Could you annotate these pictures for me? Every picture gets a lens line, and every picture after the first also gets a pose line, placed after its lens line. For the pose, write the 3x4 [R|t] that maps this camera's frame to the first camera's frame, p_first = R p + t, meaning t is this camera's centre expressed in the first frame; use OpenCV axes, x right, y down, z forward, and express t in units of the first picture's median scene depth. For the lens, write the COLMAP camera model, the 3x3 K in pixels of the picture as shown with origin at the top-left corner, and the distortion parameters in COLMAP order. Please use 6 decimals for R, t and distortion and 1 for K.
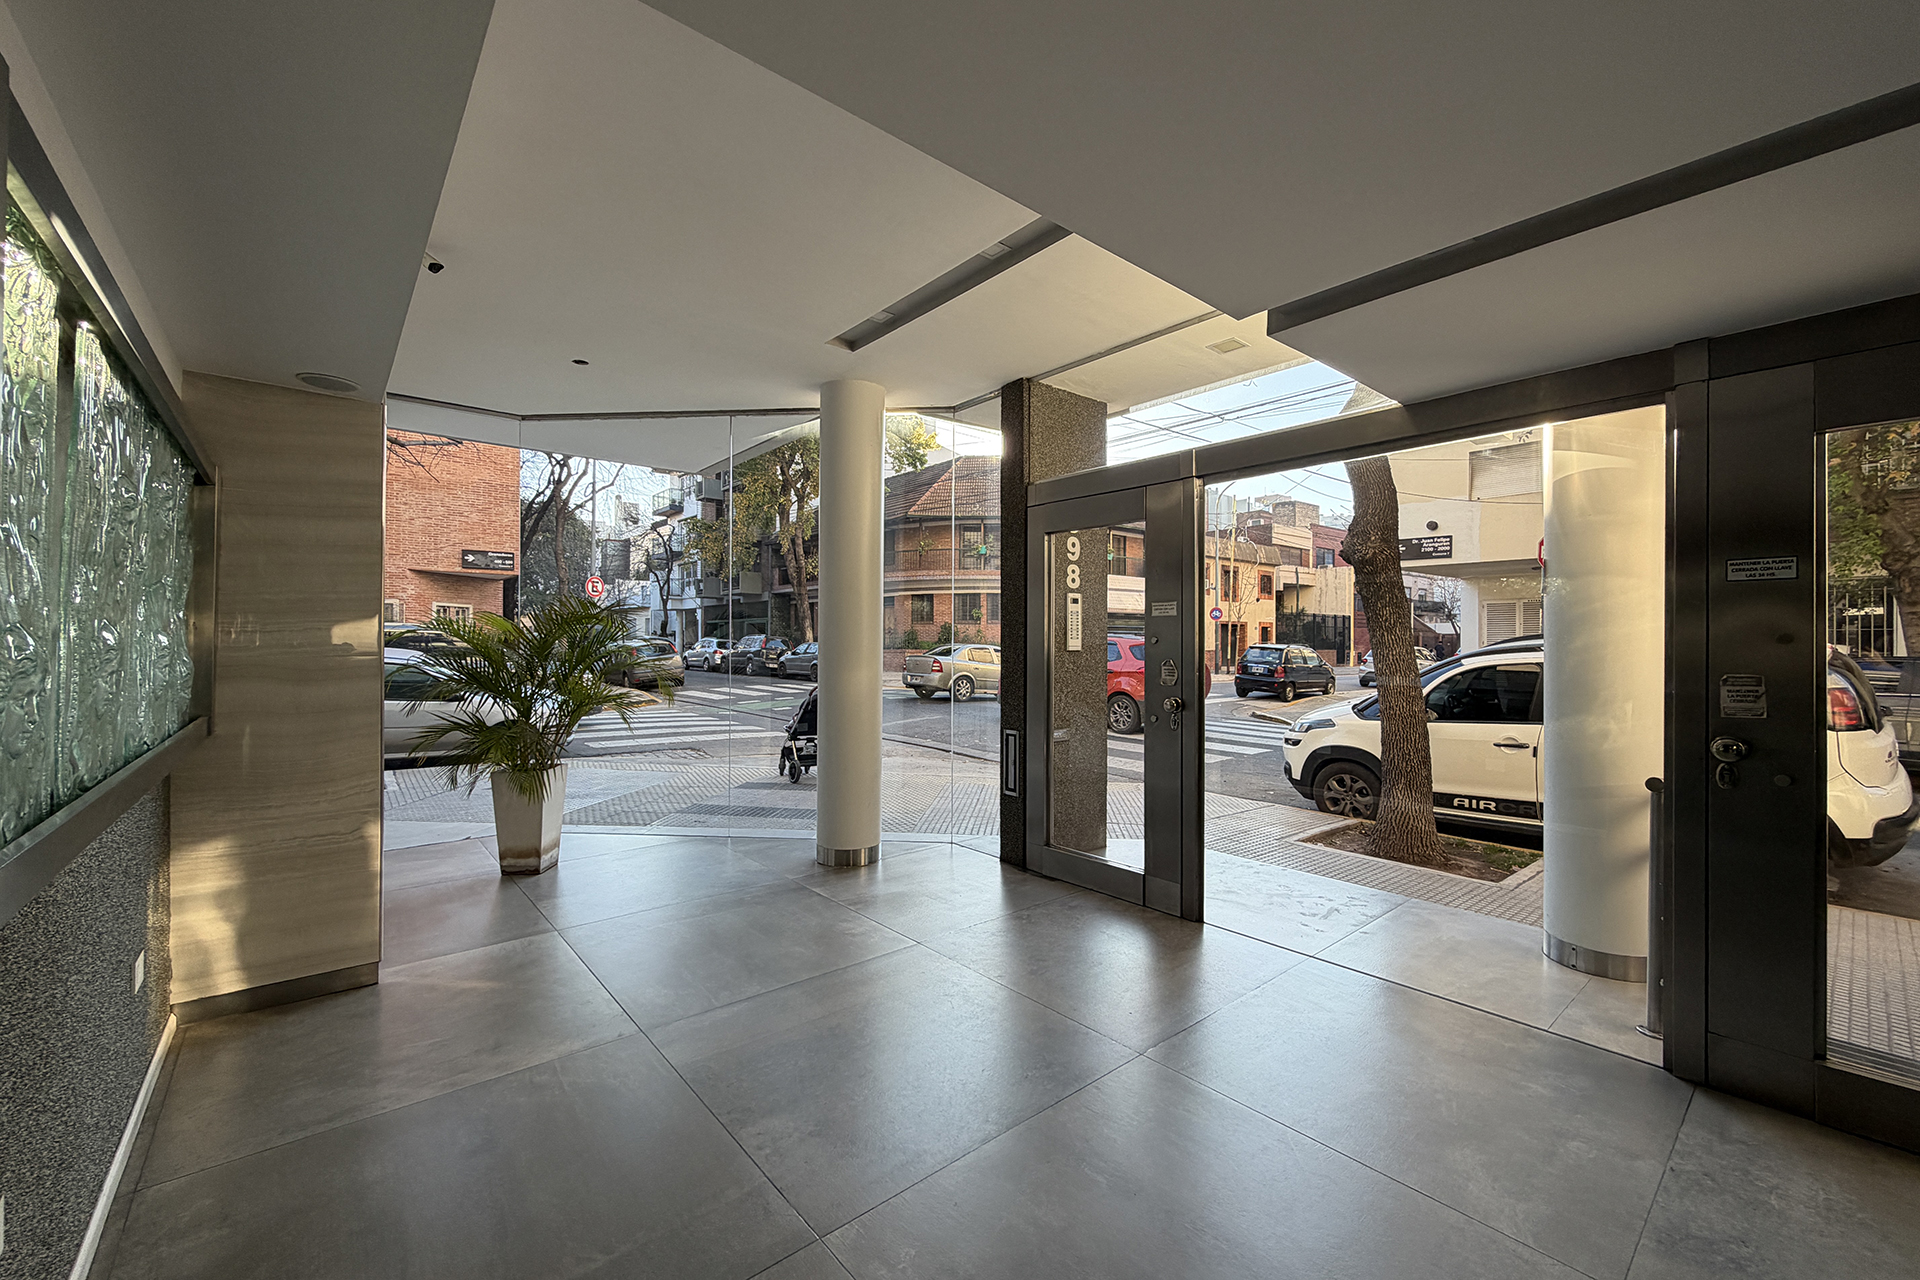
lens RADIAL K [[765.4, 0, 959.0], [0, 765.4, 639.2], [0, 0, 1]] dist [0.000623, -0.000247]
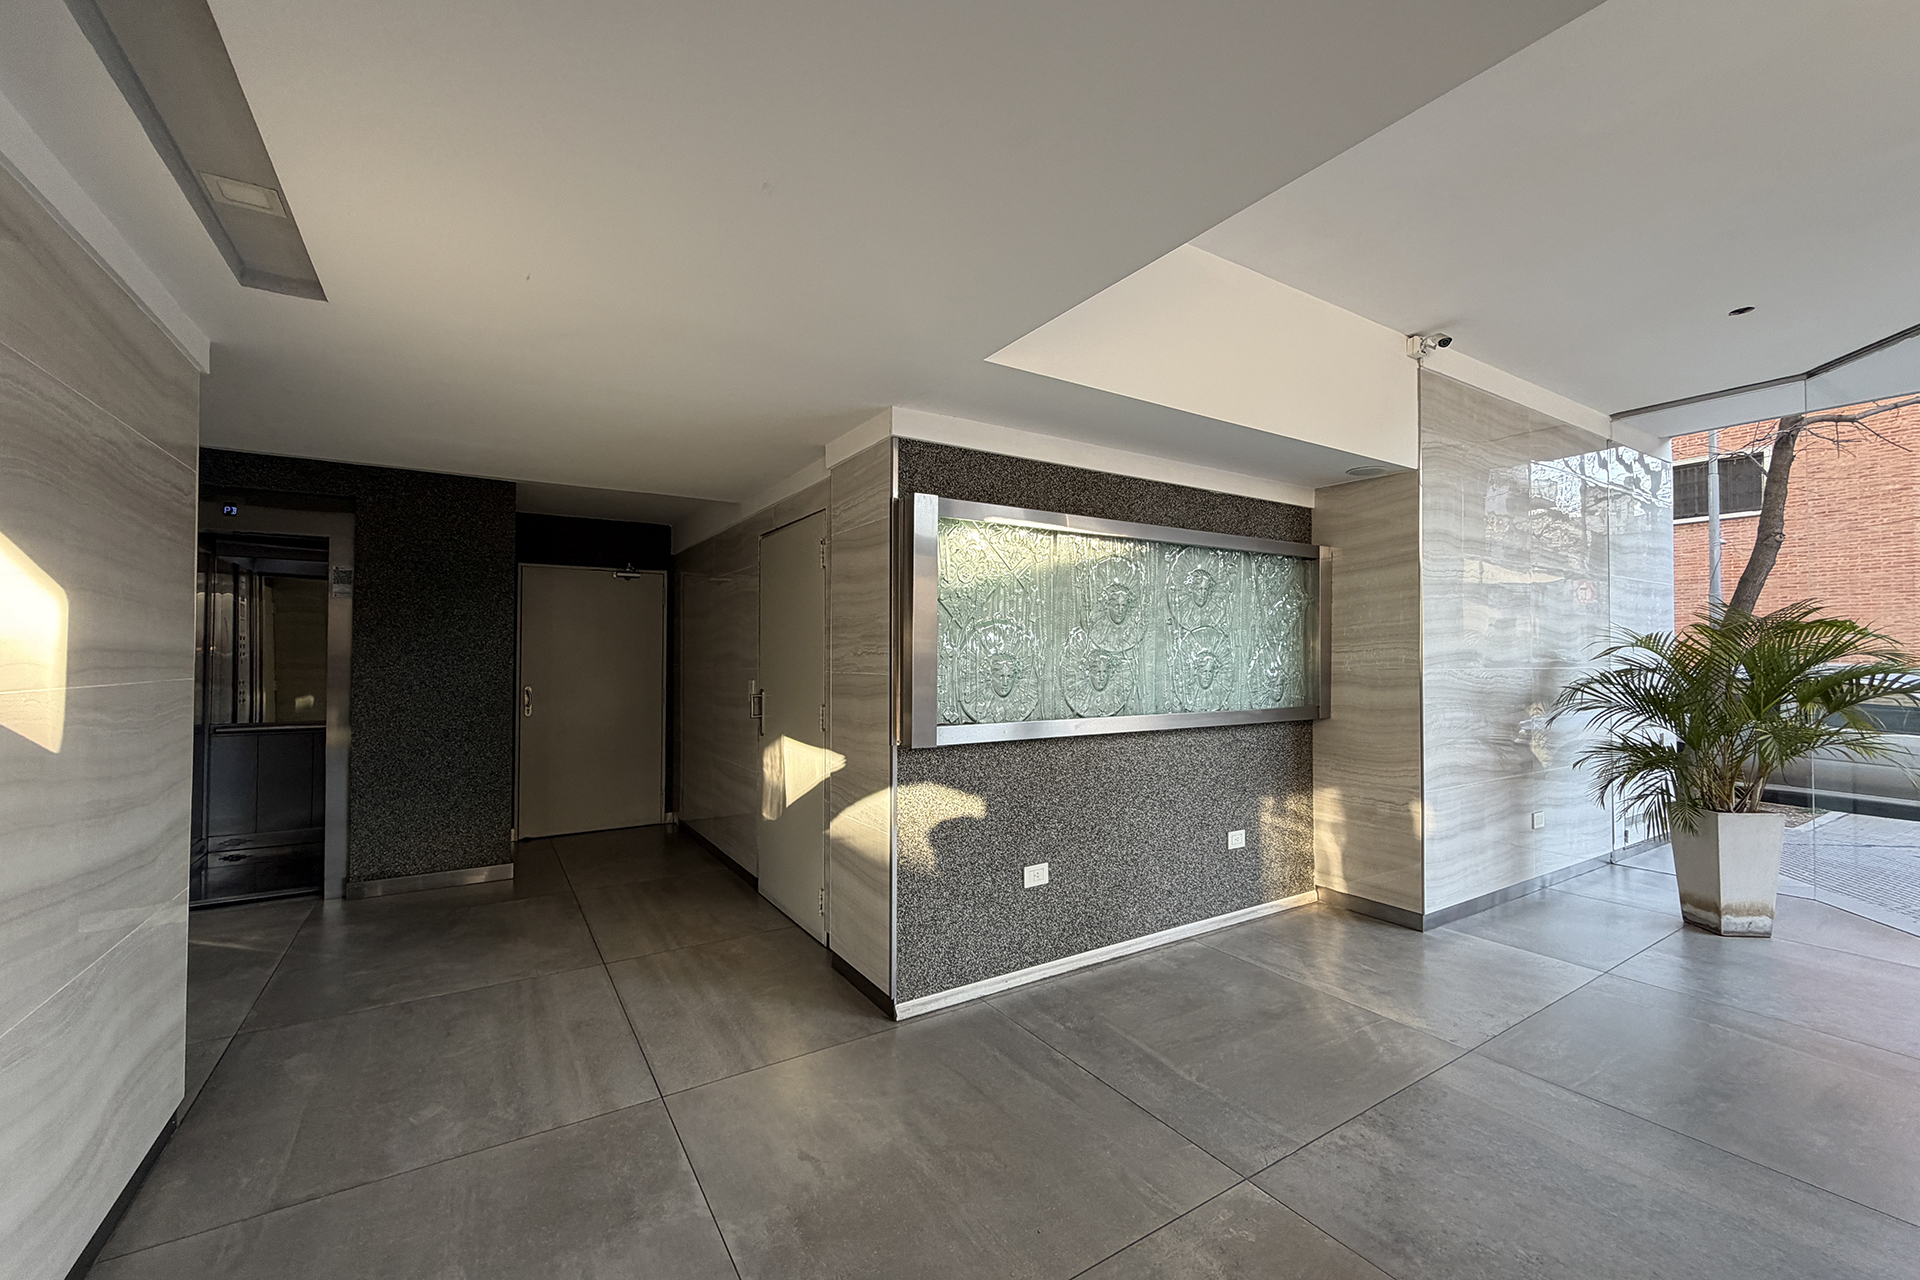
lens RADIAL K [[765.4, 0, 956.3], [0, 765.4, 646.3], [0, 0, 1]] dist [0.000623, -0.000247]
pose [[-0.139250, -0.017254, -0.990107, 0.621569], [0.005712, 0.999818, -0.018226, 0.000665], [0.990241, -0.008193, -0.139126, 0.441697]]
